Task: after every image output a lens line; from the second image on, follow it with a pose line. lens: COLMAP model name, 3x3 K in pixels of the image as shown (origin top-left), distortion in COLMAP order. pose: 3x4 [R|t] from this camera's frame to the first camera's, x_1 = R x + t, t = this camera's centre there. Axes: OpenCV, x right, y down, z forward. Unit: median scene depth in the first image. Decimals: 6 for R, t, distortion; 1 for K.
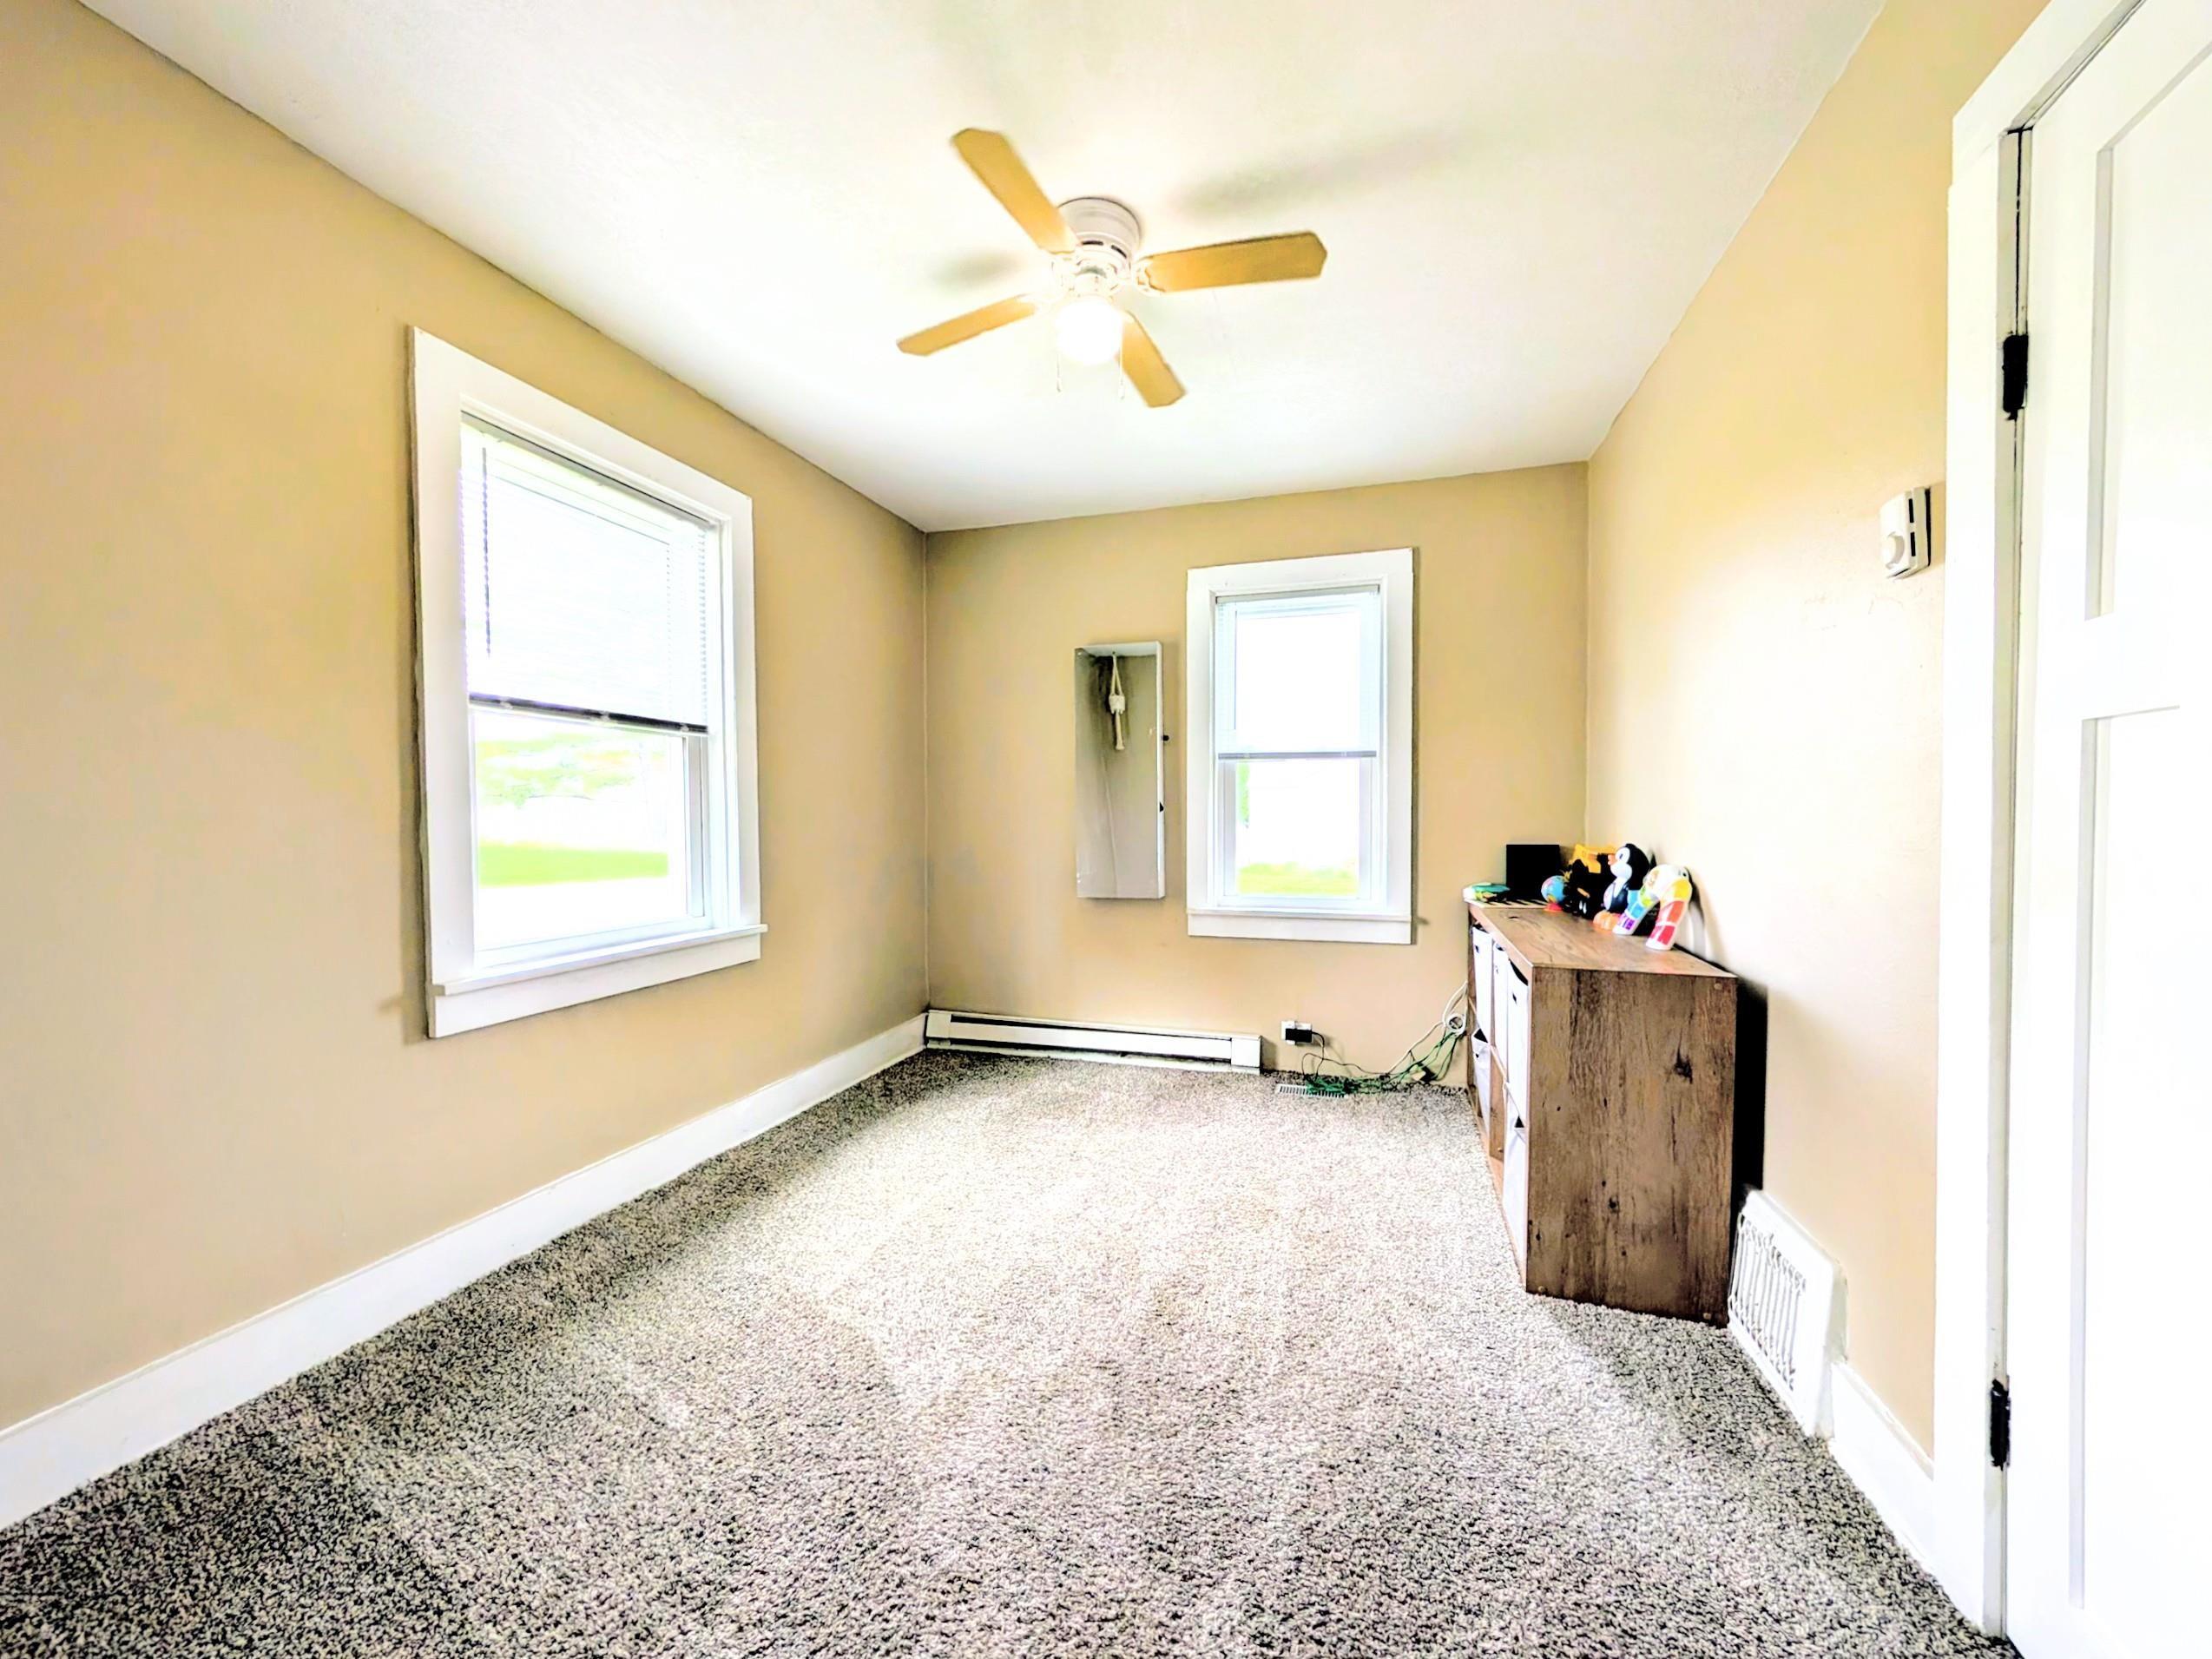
lens RADIAL K [[835.6, 0, 1105.0], [0, 835.6, 837.6], [0, 0, 1]] dist [0.001051, 0.000090]
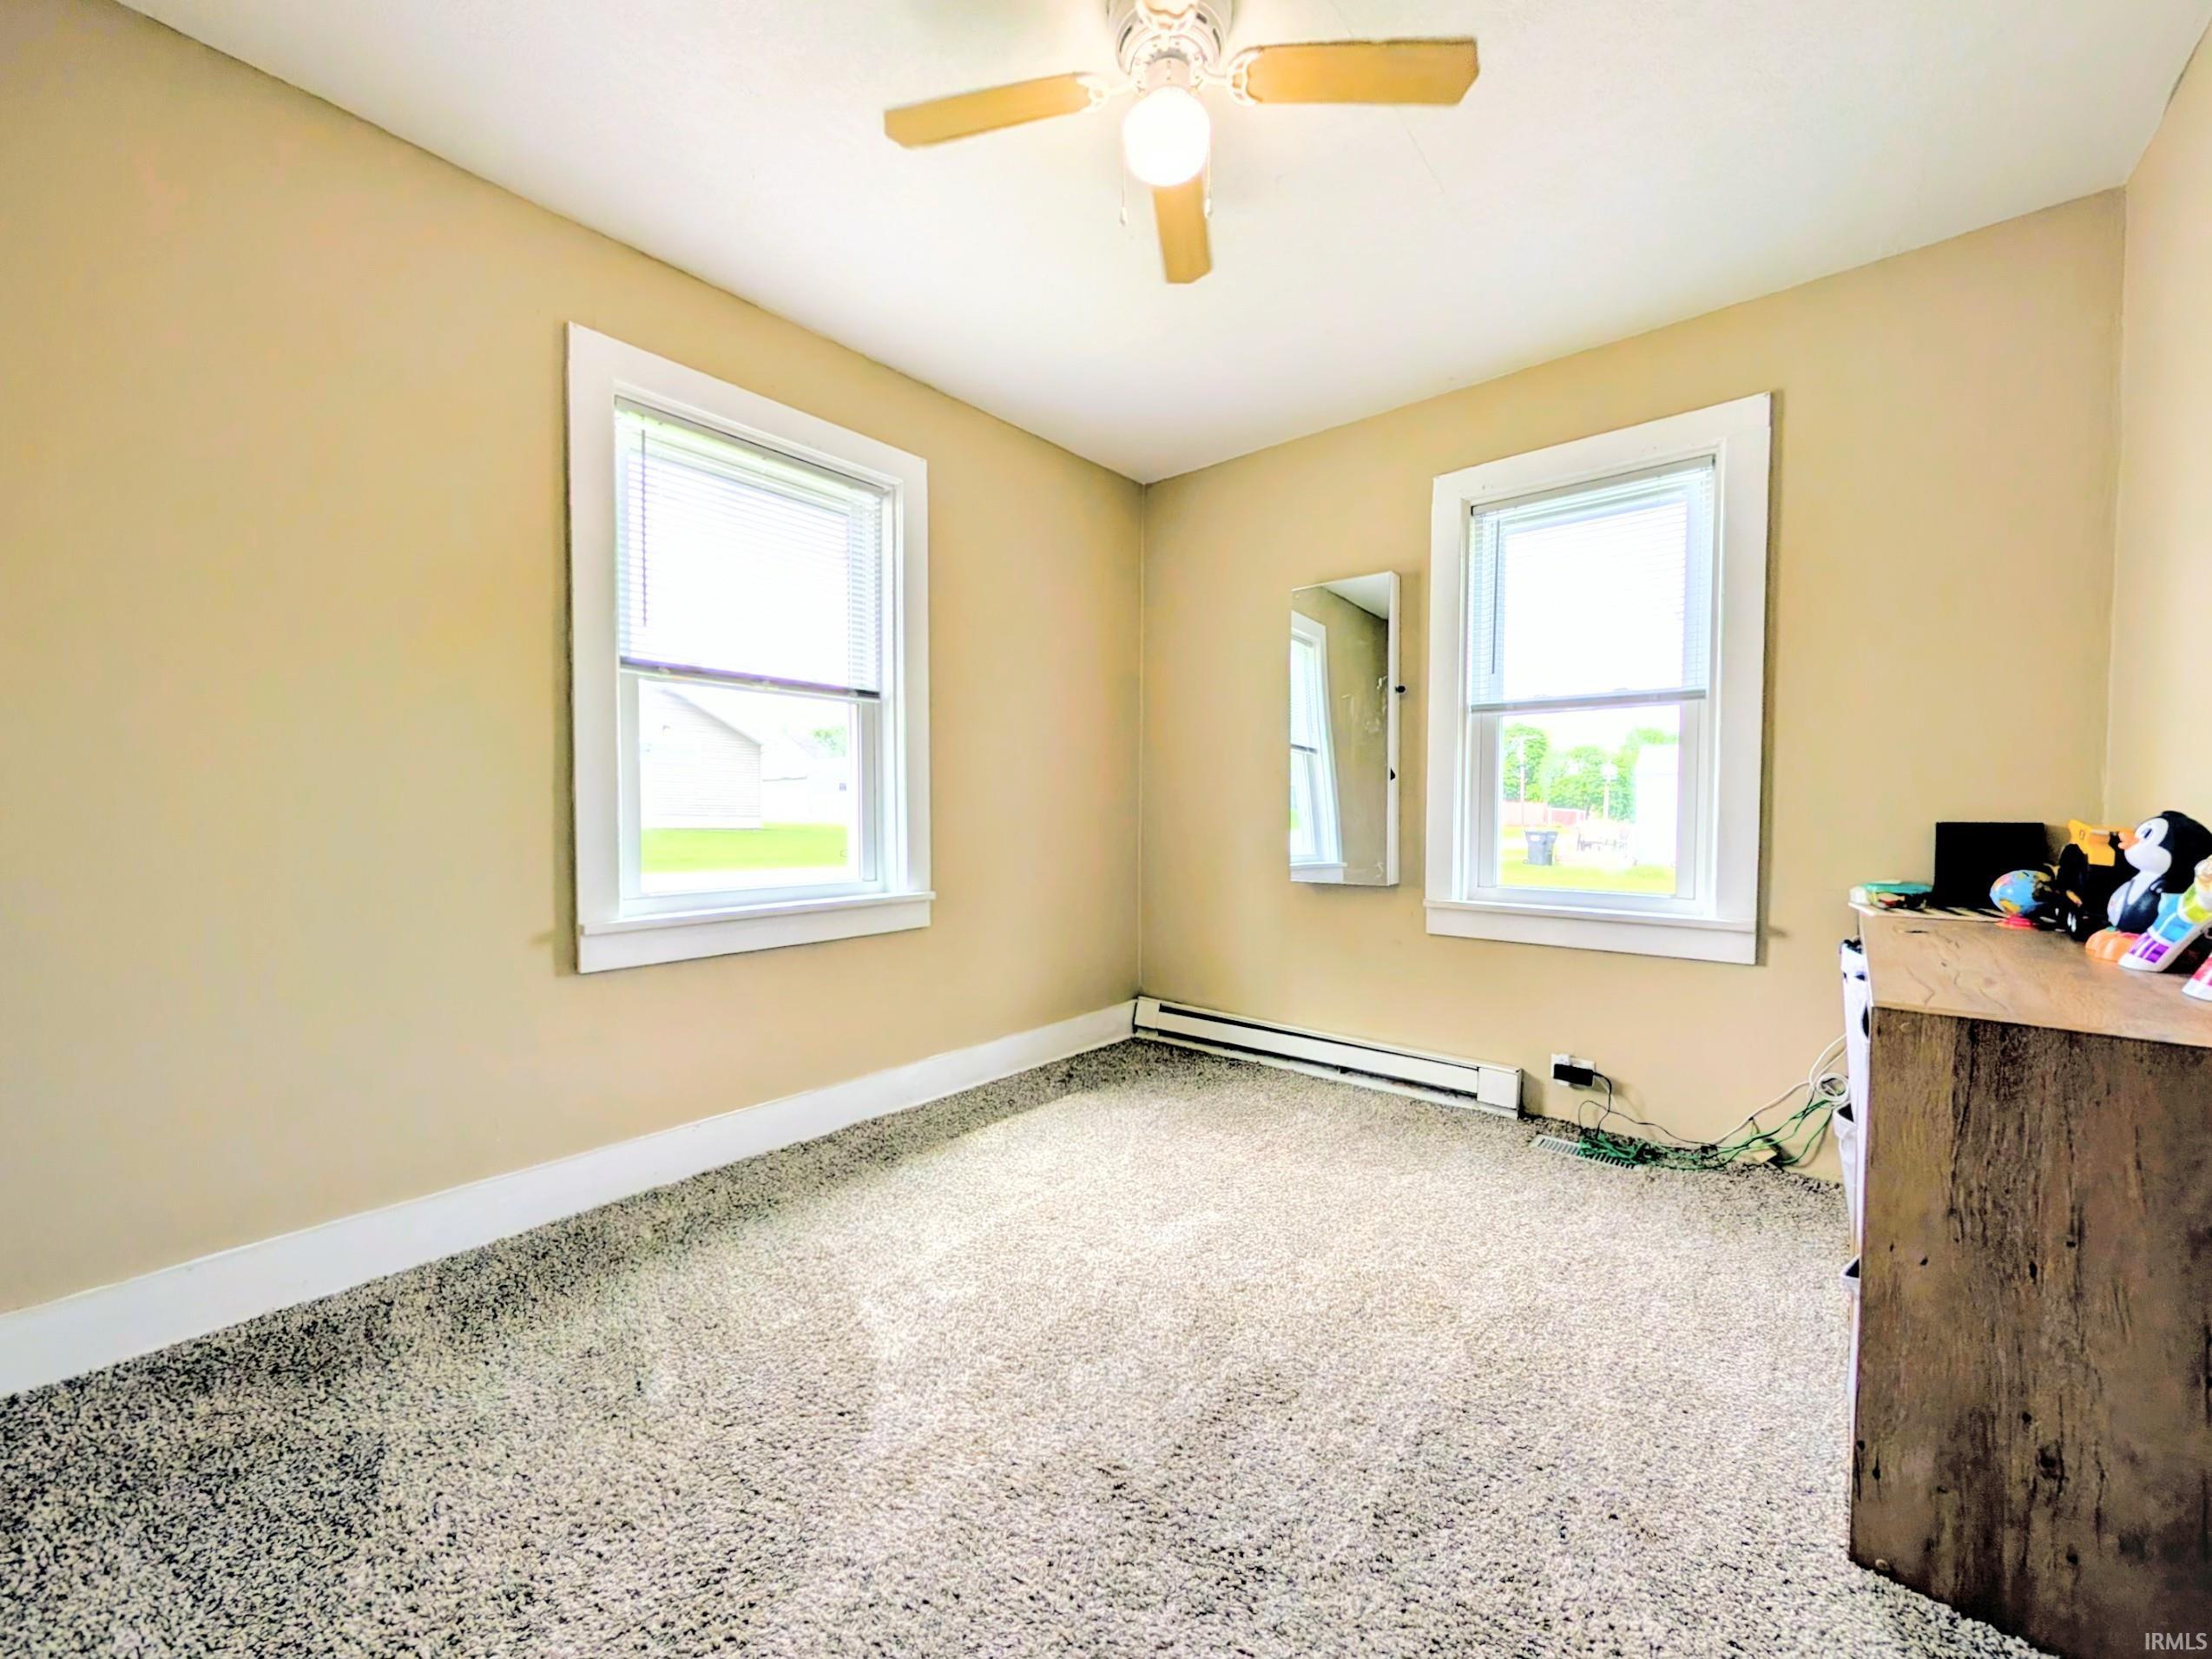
lens RADIAL K [[835.6, 0, 1105.0], [0, 835.6, 837.6], [0, 0, 1]] dist [0.001051, 0.000090]
pose [[0.918506, 0.018102, -0.394991, 0.166502], [-0.015099, 0.999829, 0.010711, 0.026001], [0.395118, -0.003874, 0.918622, 0.172822]]
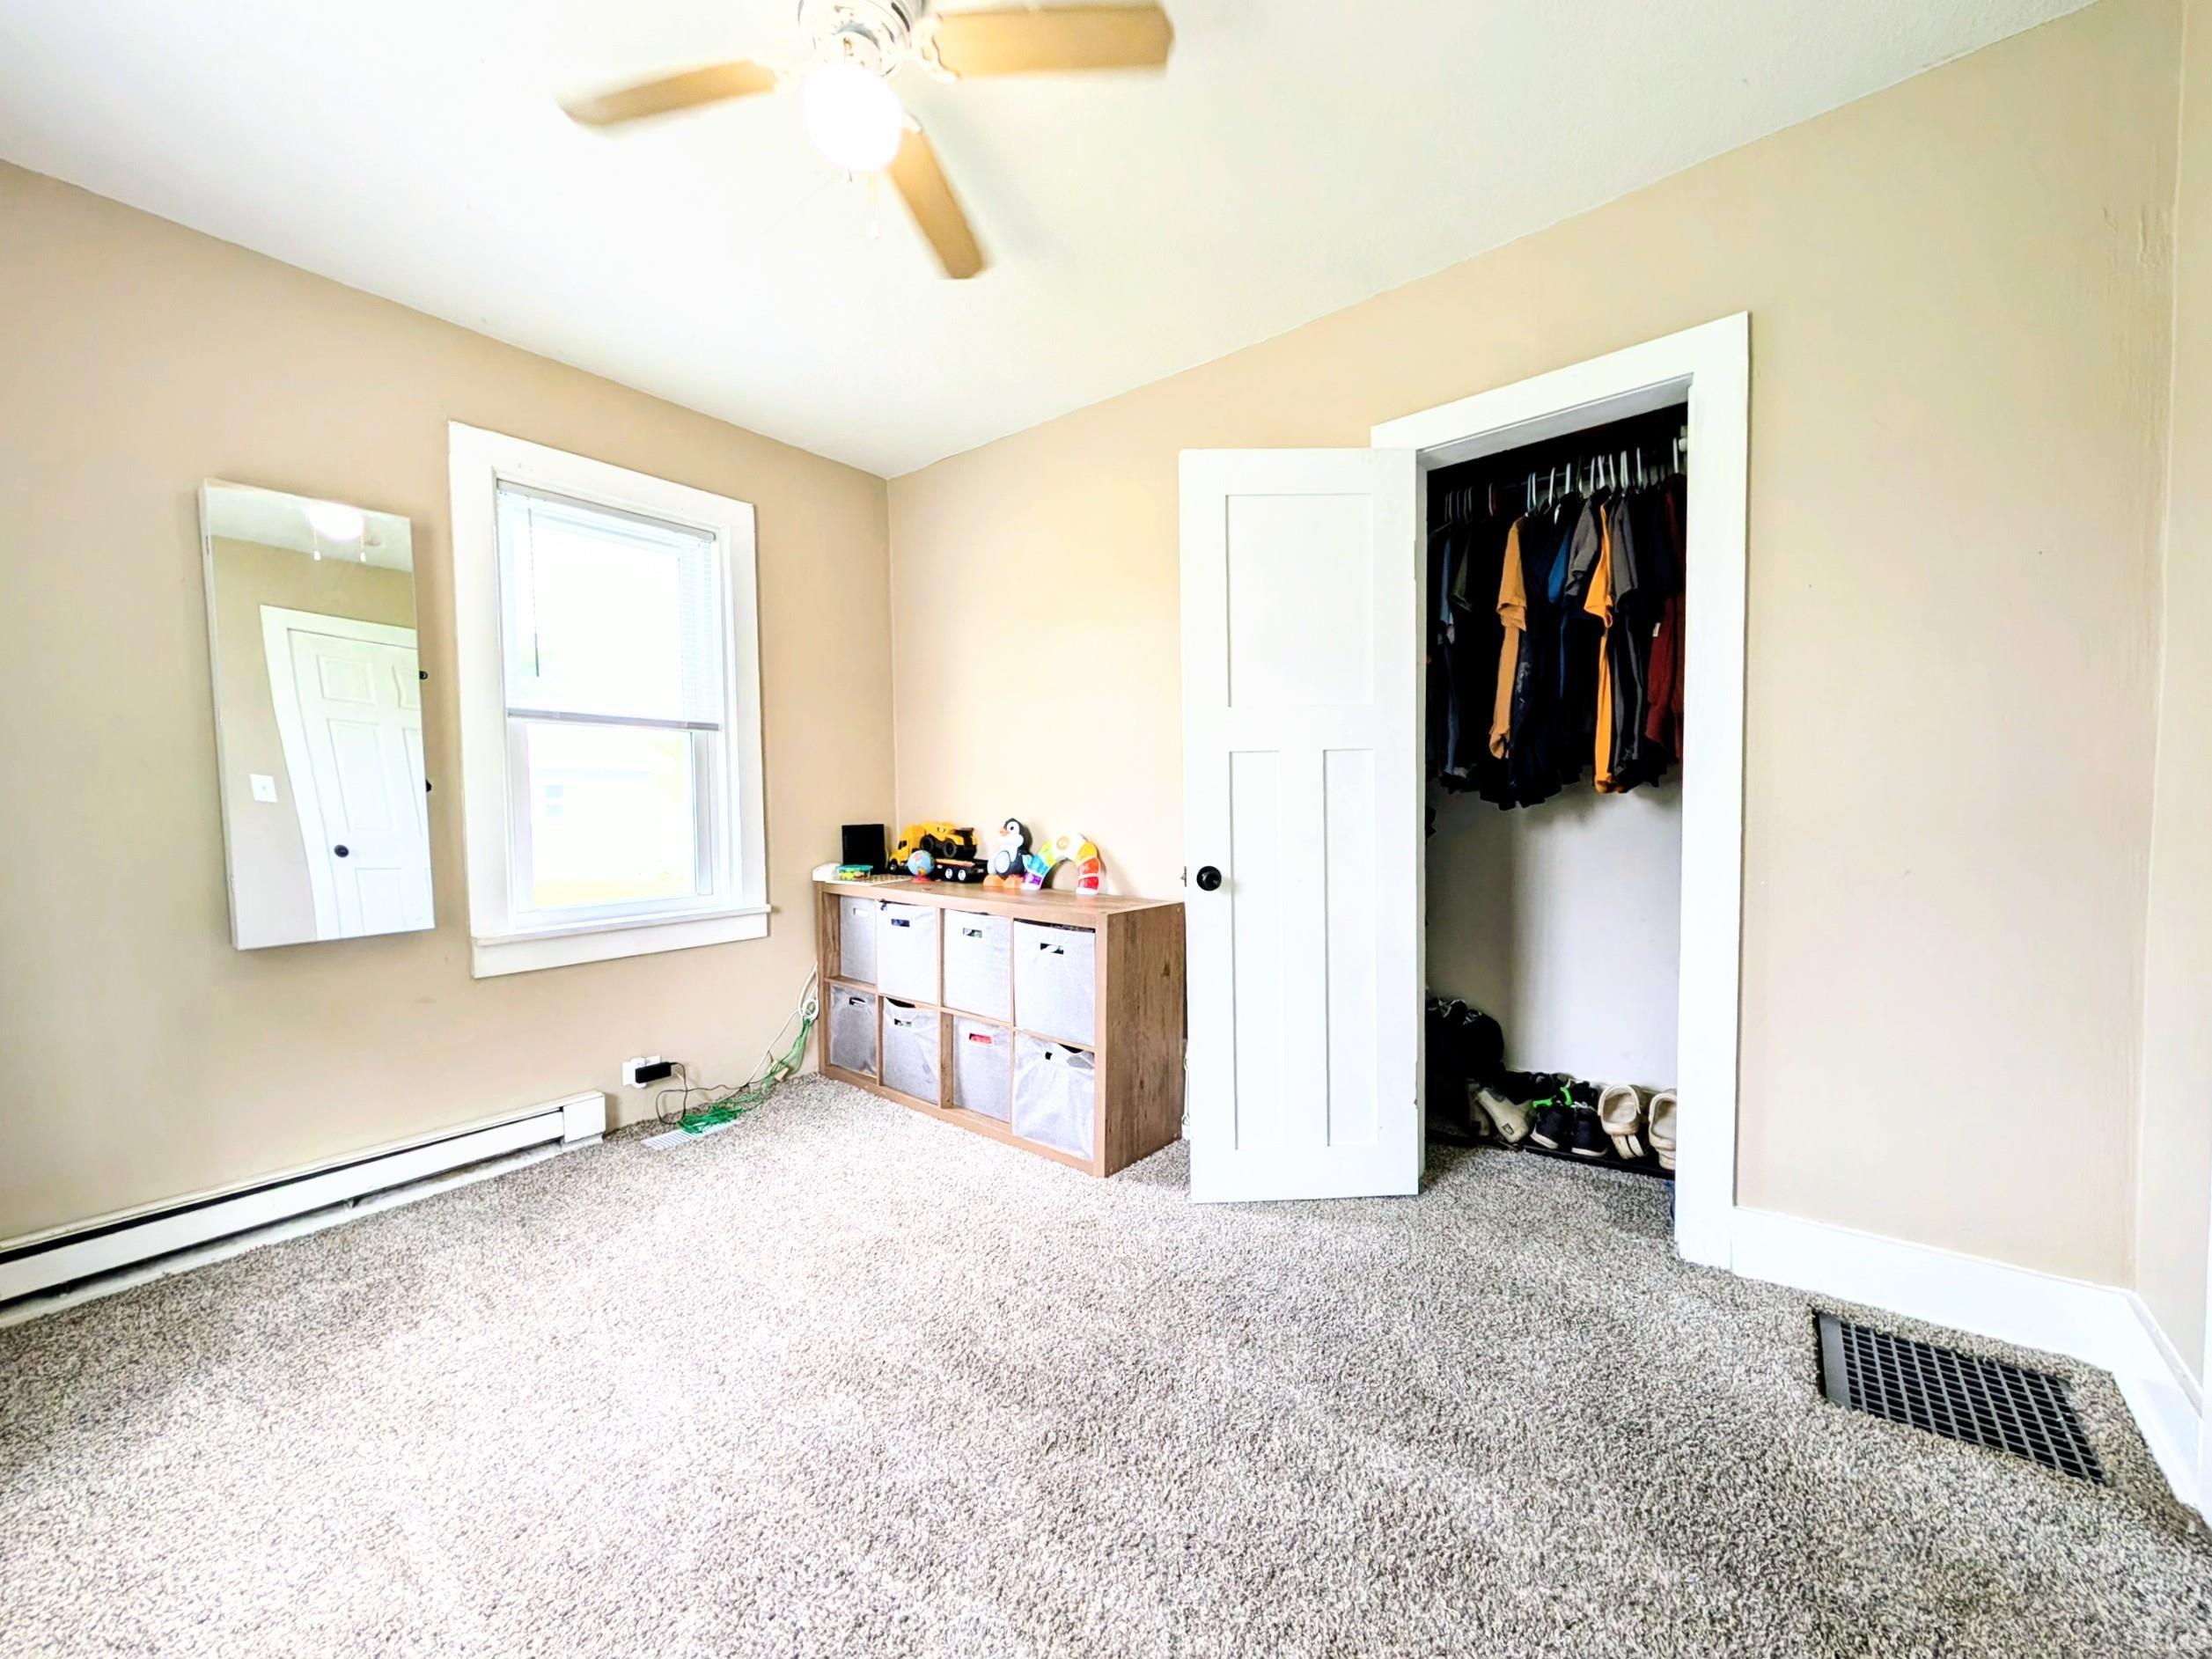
lens RADIAL K [[841.6, 0, 1104.6], [0, 841.6, 840.9], [0, 0, 1]] dist [0.002048, 0.000048]
pose [[0.358405, -0.048377, 0.932312, -0.430333], [0.032774, 0.998693, 0.039222, -0.003503], [-0.932991, 0.016499, 0.359522, 0.366416]]
